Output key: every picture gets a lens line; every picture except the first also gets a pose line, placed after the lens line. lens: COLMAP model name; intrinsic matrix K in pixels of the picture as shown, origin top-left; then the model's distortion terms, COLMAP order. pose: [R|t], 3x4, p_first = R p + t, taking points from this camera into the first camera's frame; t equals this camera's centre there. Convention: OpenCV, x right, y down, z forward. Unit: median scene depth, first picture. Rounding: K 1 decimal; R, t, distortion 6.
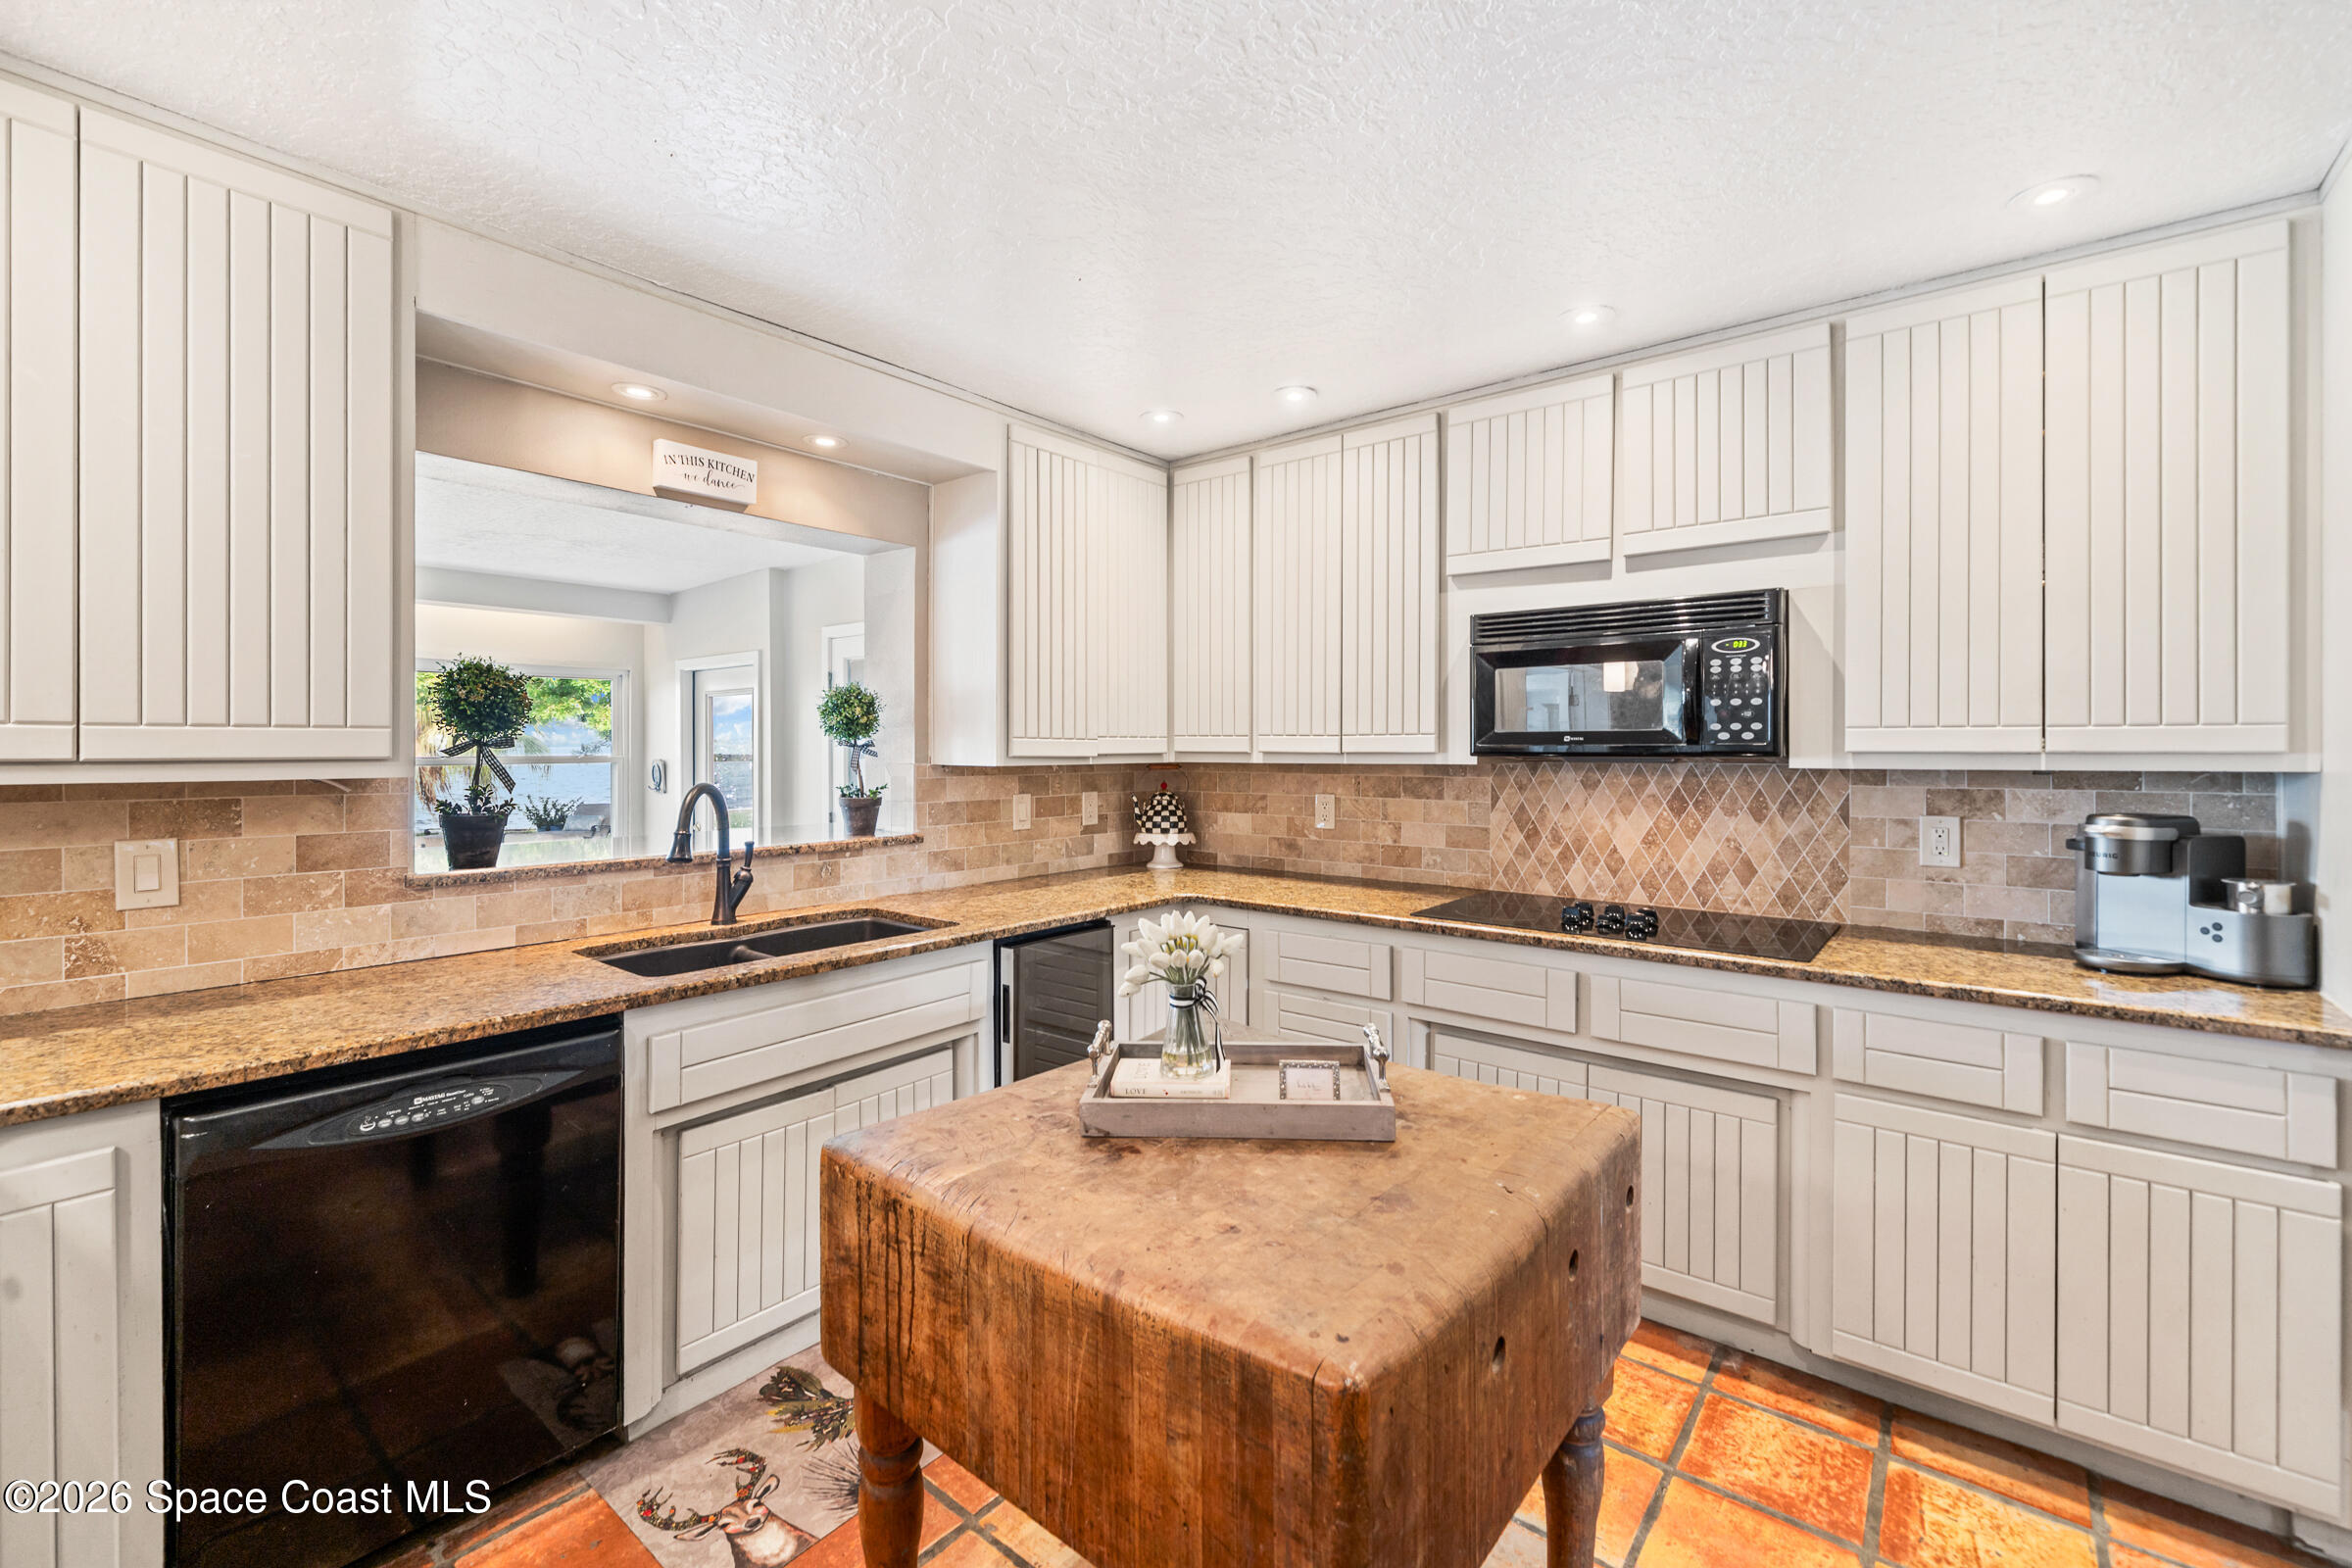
lens RADIAL K [[987.2, 0, 1166.8], [0, 987.2, 757.4], [0, 0, 1]] dist [-0.002305, -0.000130]
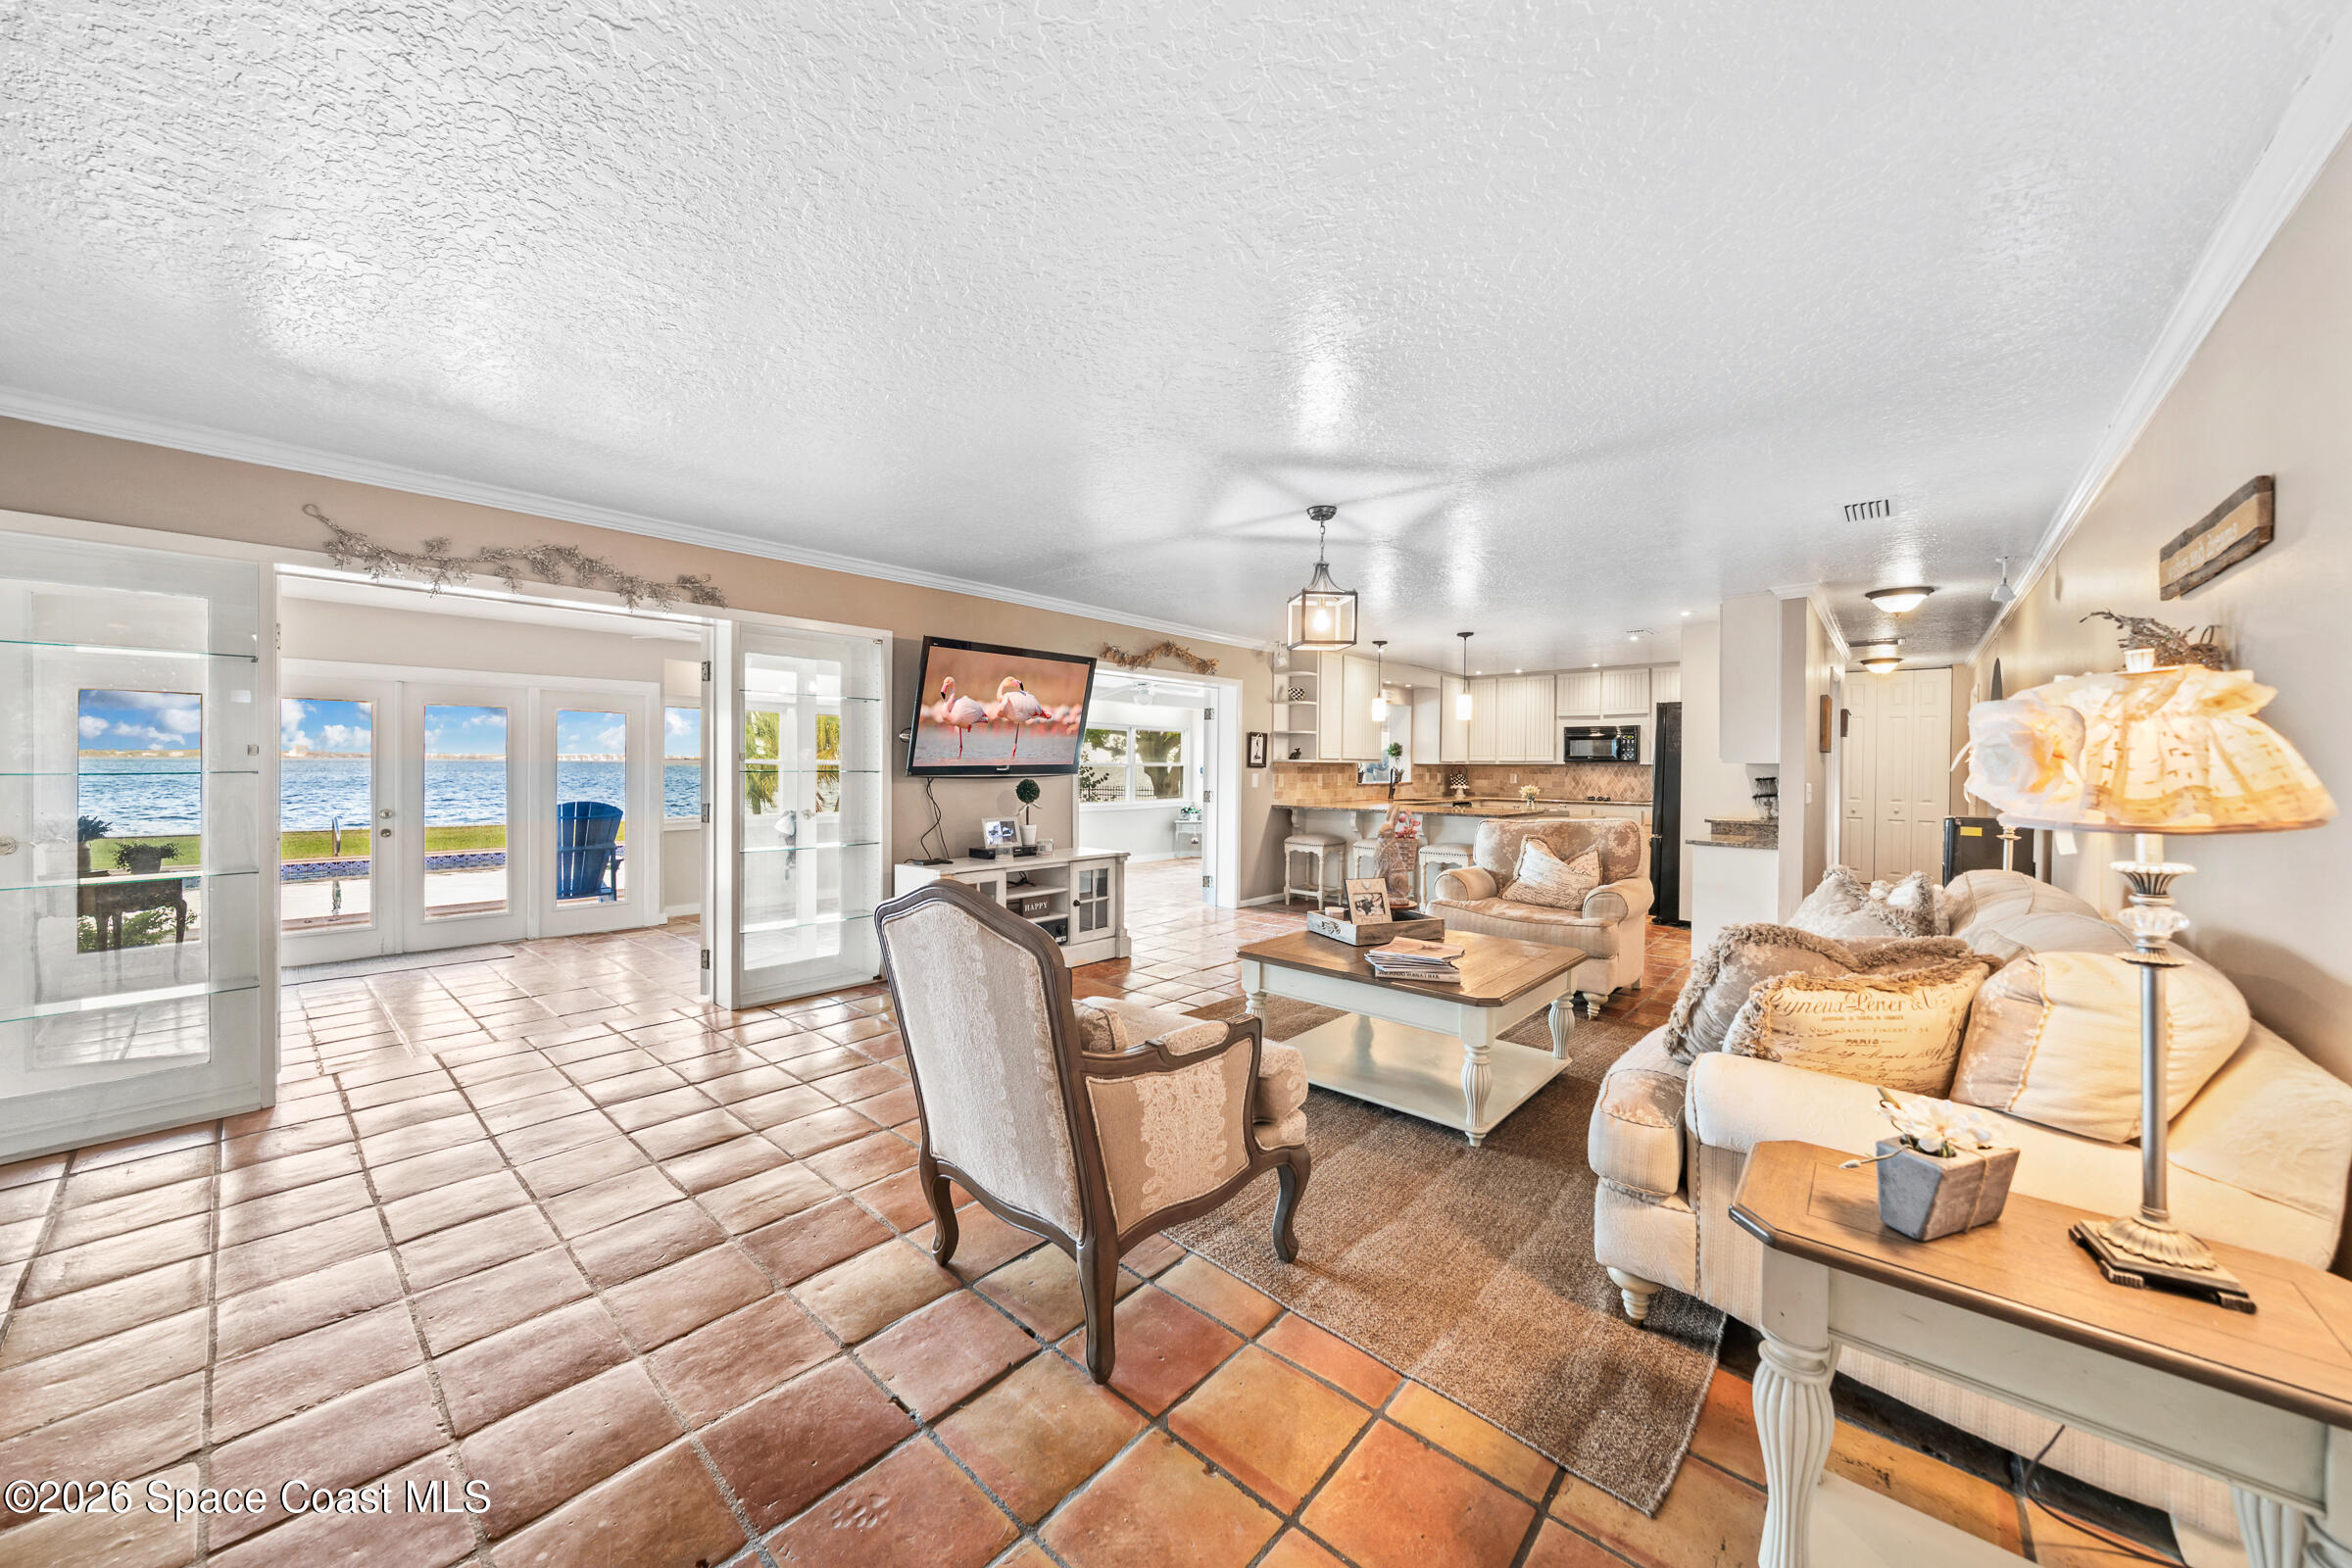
lens RADIAL K [[834.7, 0, 1174.1], [0, 834.7, 784.3], [0, 0, 1]] dist [0.000928, 0.000030]
pose [[0.999483, 0.006091, -0.031566, -1.191687], [-0.005674, 0.999896, 0.013294, 0.055956], [0.031644, -0.013108, 0.999413, -2.497126]]
